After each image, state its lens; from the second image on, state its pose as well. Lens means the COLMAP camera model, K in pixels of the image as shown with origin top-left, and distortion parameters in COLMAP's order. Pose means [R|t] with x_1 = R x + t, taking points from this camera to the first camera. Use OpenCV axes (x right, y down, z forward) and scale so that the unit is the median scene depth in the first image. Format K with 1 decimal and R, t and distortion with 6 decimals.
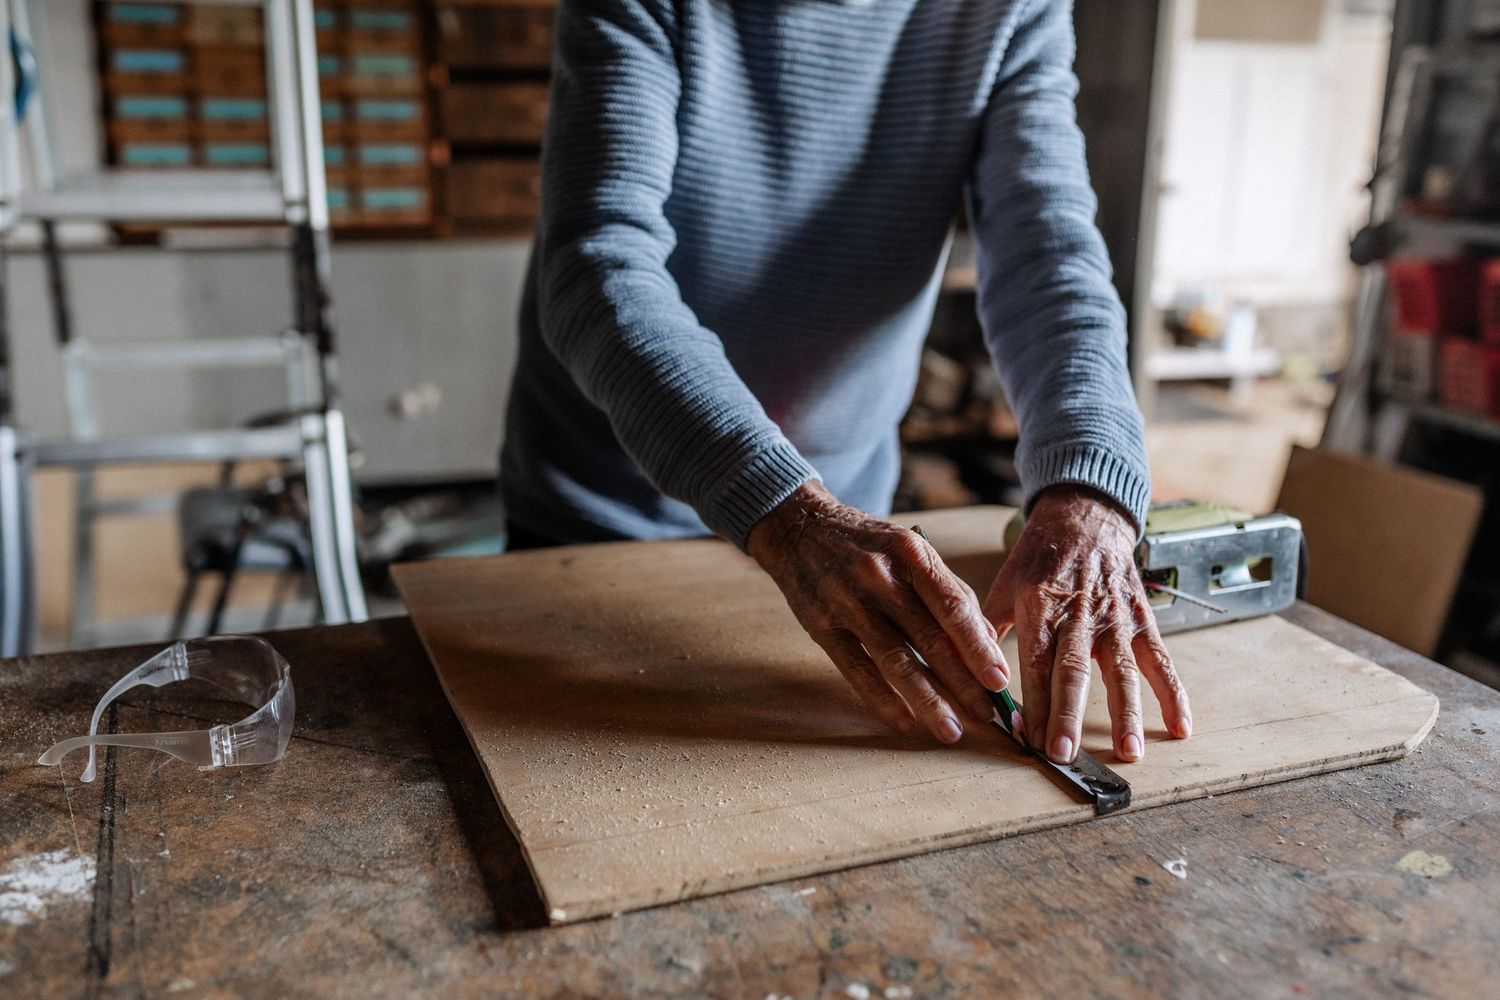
lens RADIAL K [[1520.3, 0, 750.0], [0, 1520.3, 500.0], [0, 0, 1]] dist [0.008197, 0.004055]
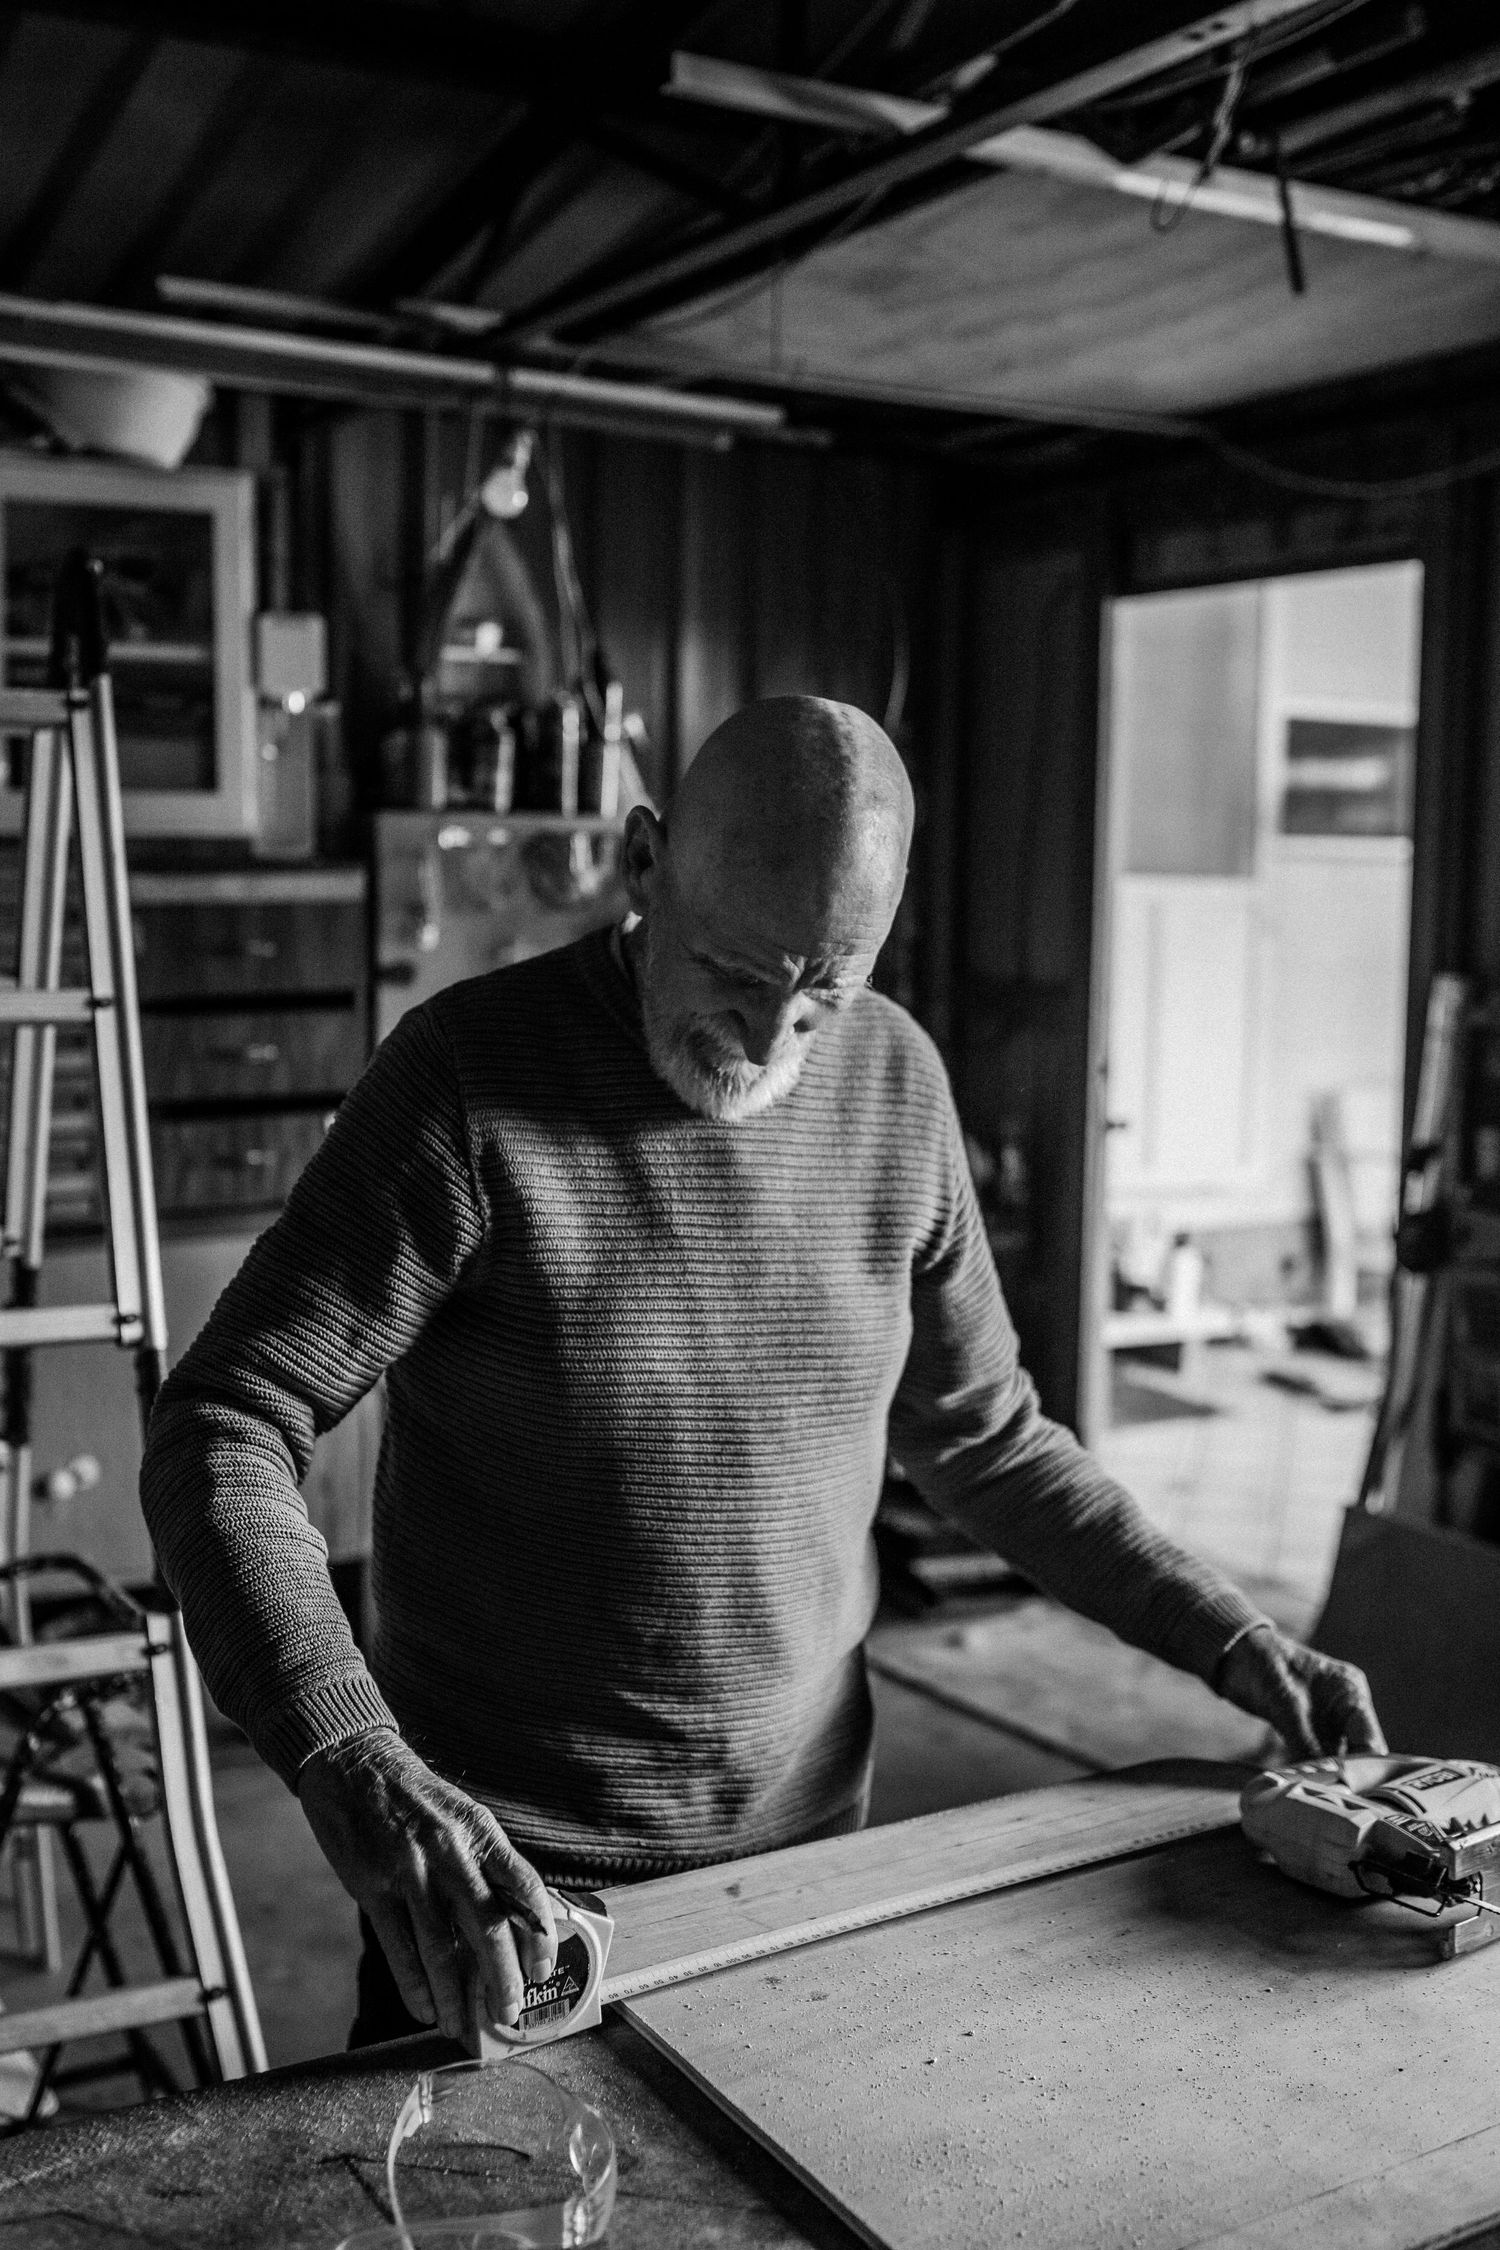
lens RADIAL K [[2362.3, 0, 750.0], [0, 2362.3, 1125.0], [0, 0, 1]] dist [-0.000825, -0.024863]
pose [[0.987959, -0.018910, 0.153554, -0.086374], [0.042892, 0.987076, -0.154405, -0.048480], [-0.148650, 0.159132, 0.976002, -0.086779]]
